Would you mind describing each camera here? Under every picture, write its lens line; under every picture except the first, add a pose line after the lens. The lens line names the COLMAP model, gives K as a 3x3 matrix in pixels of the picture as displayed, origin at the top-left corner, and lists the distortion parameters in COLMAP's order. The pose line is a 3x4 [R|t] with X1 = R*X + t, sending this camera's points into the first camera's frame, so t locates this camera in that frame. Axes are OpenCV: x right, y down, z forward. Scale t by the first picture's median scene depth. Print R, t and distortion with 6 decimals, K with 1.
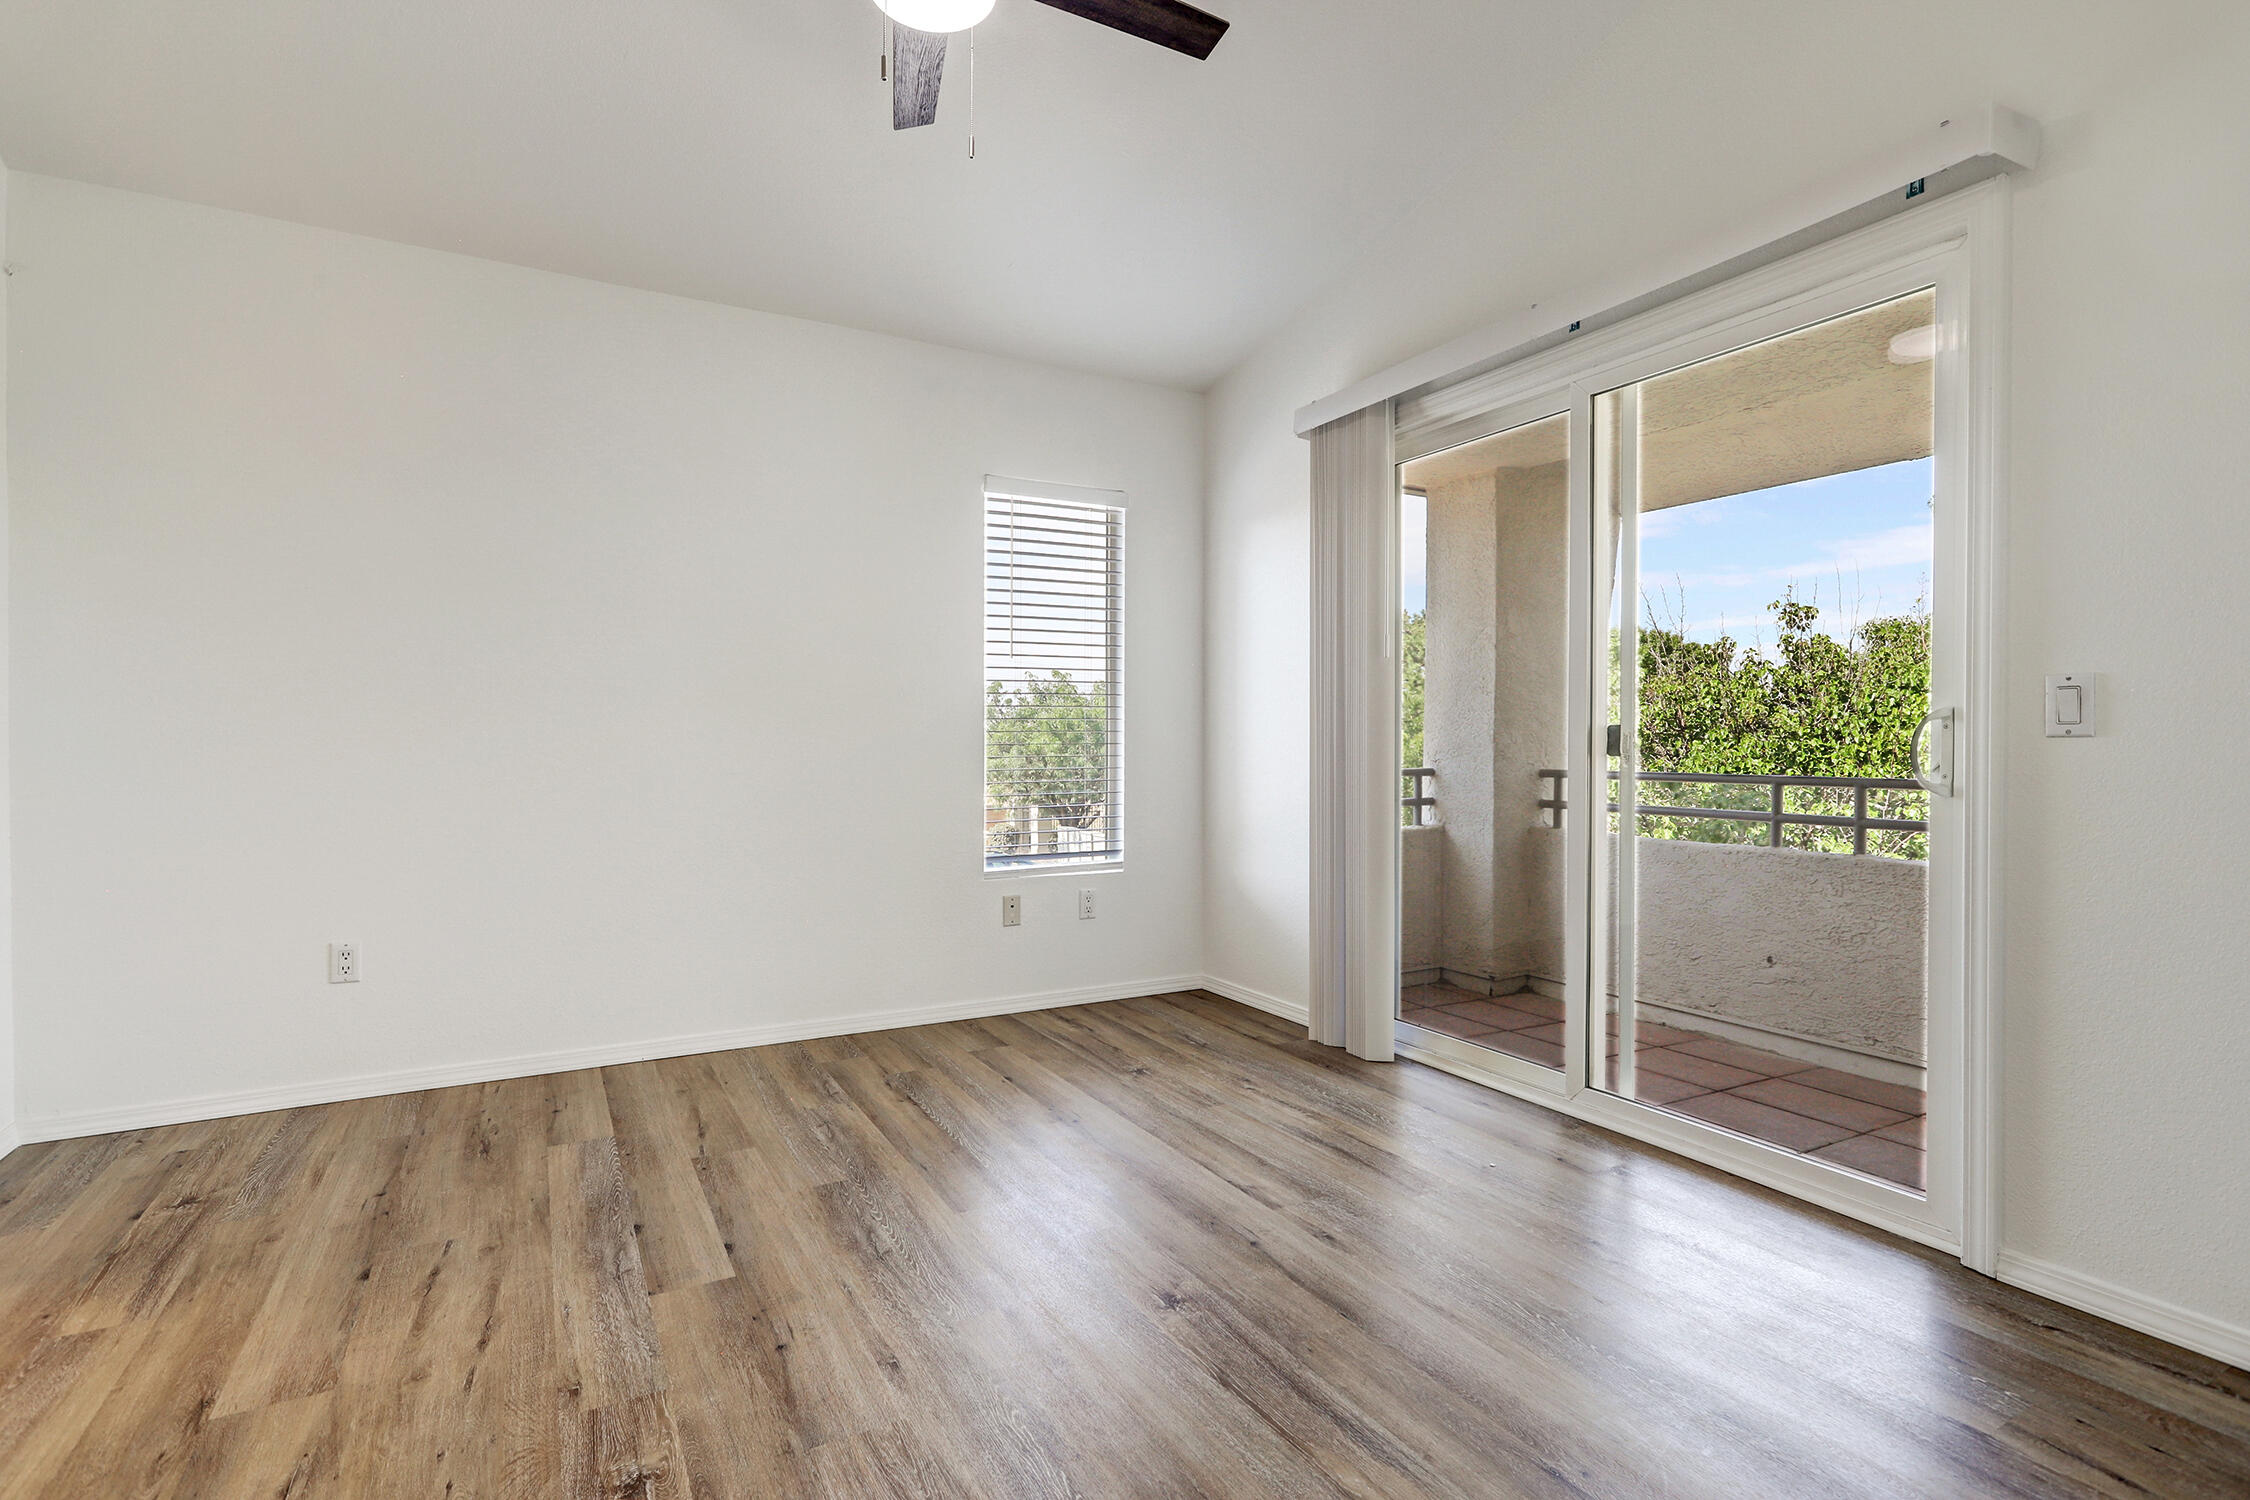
lens RADIAL K [[1081.4, 0, 1151.4], [0, 1081.4, 721.7], [0, 0, 1]] dist [0.000959, 0.001161]
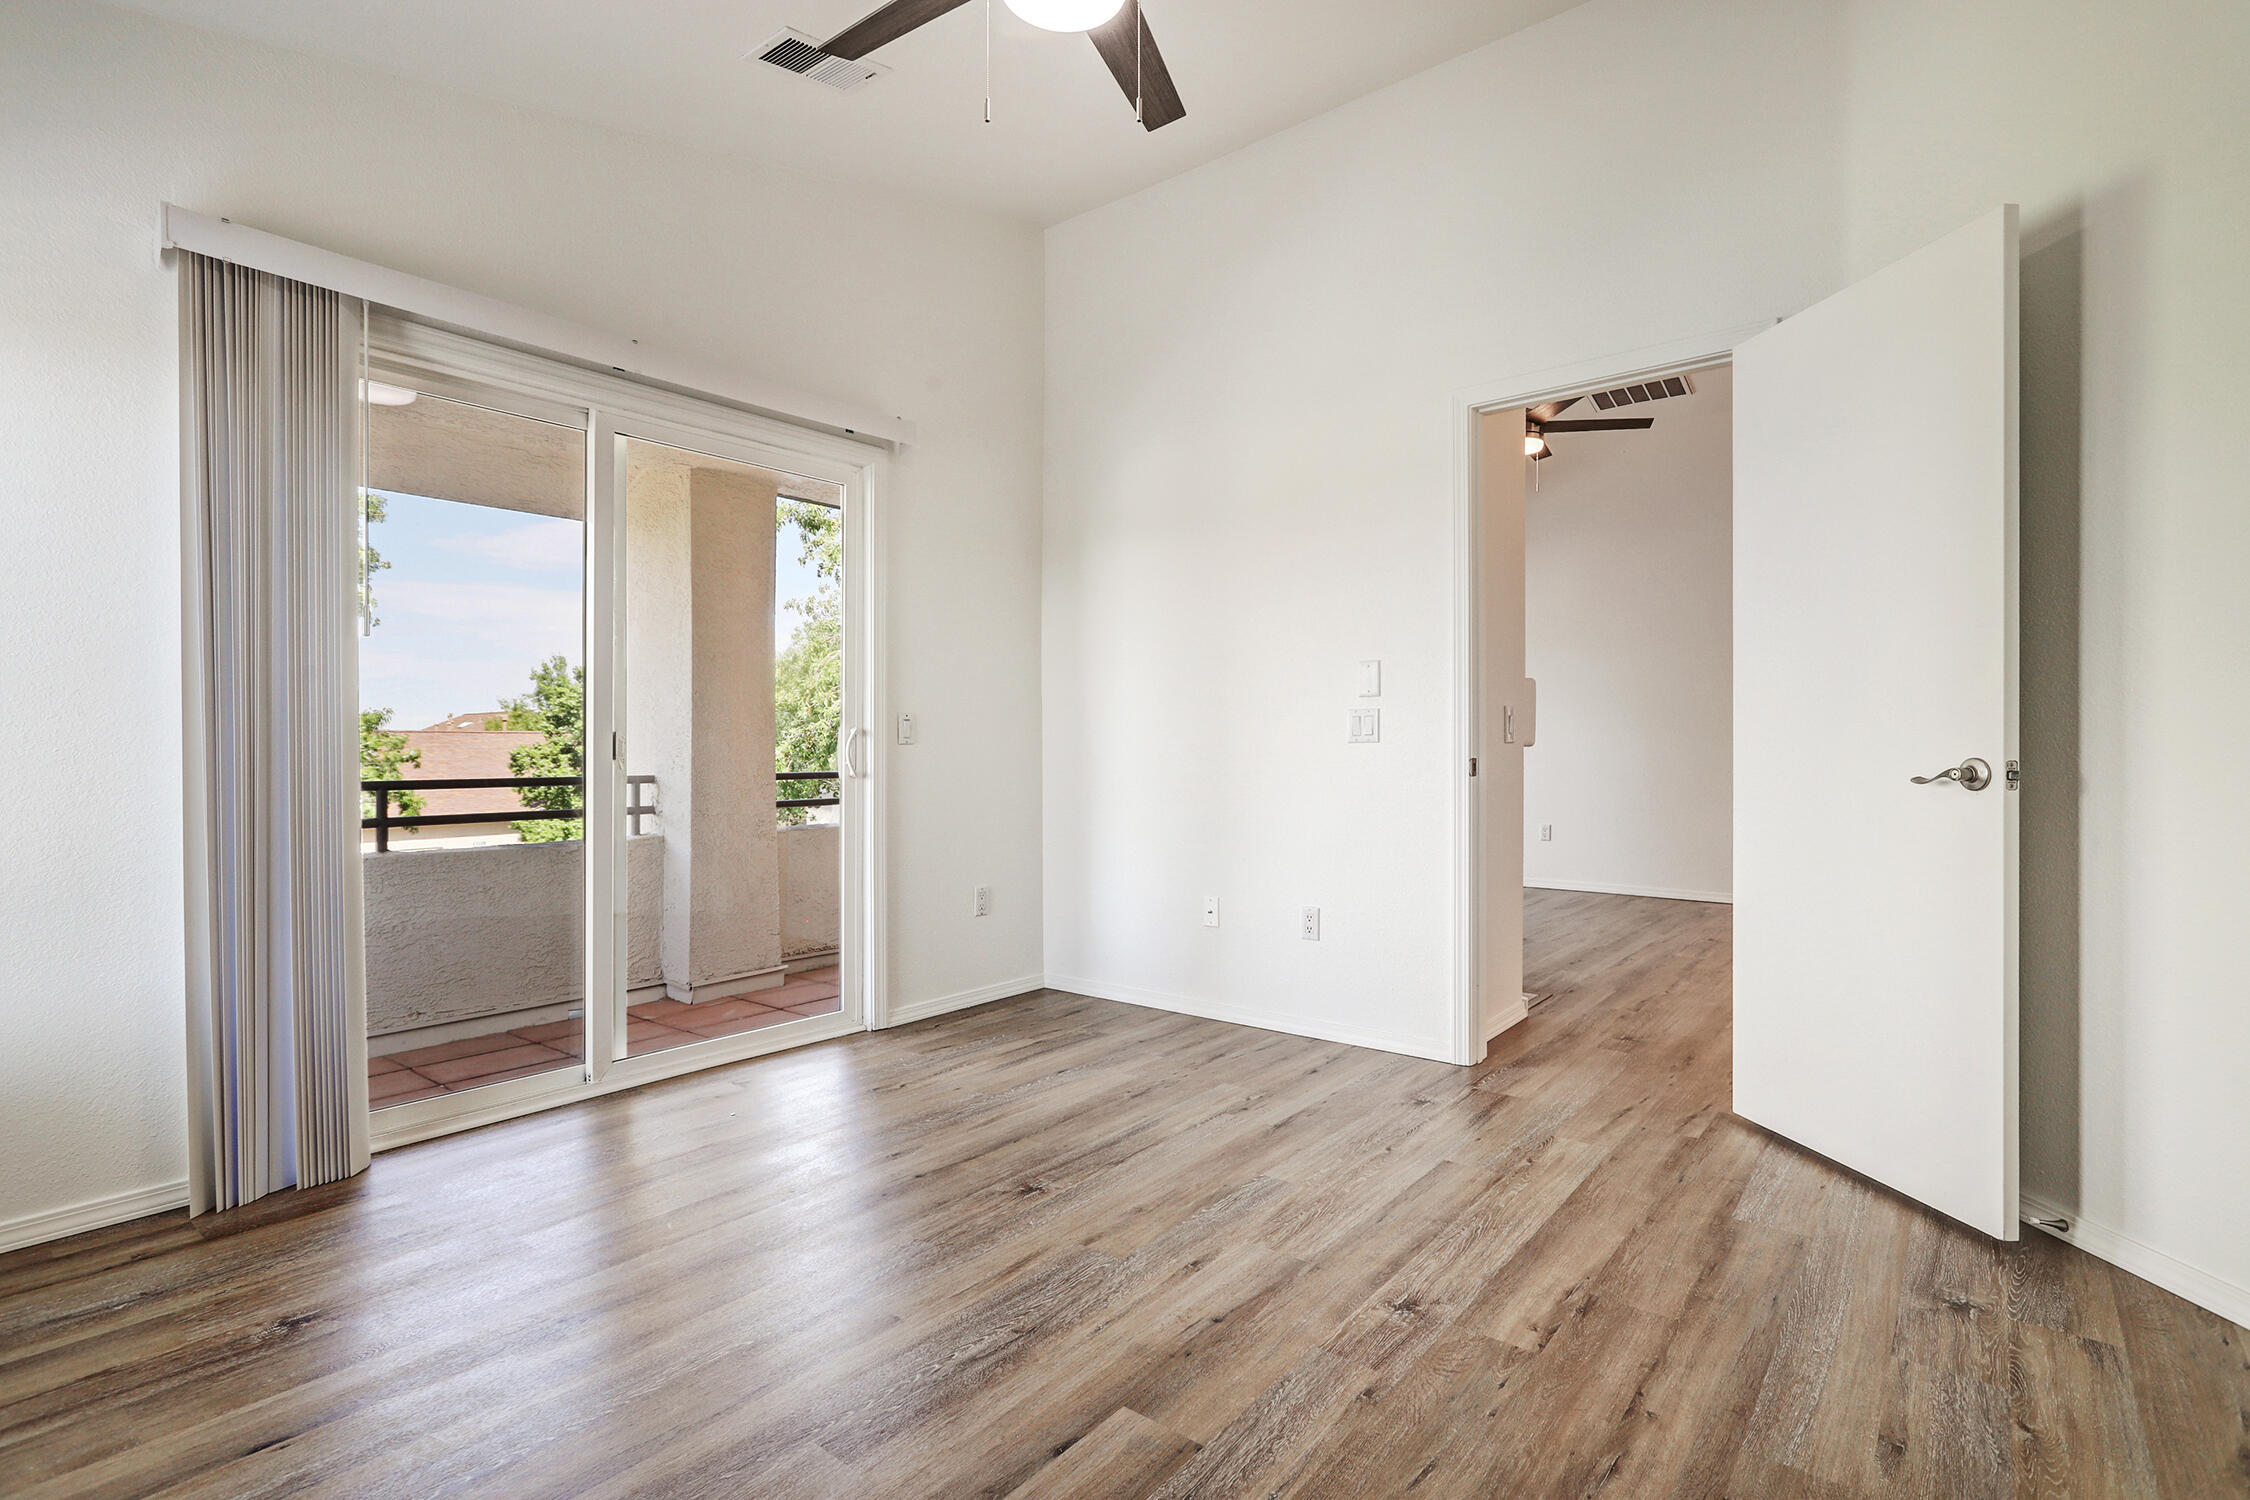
lens RADIAL K [[1052.6, 0, 1118.9], [0, 1052.6, 741.7], [0, 0, 1]] dist [-0.005303, -0.000247]
pose [[-0.352310, 0.005678, 0.935866, -1.095923], [-0.015379, 0.999811, -0.011855, 0.022551], [-0.935757, -0.018569, -0.352157, 1.258687]]
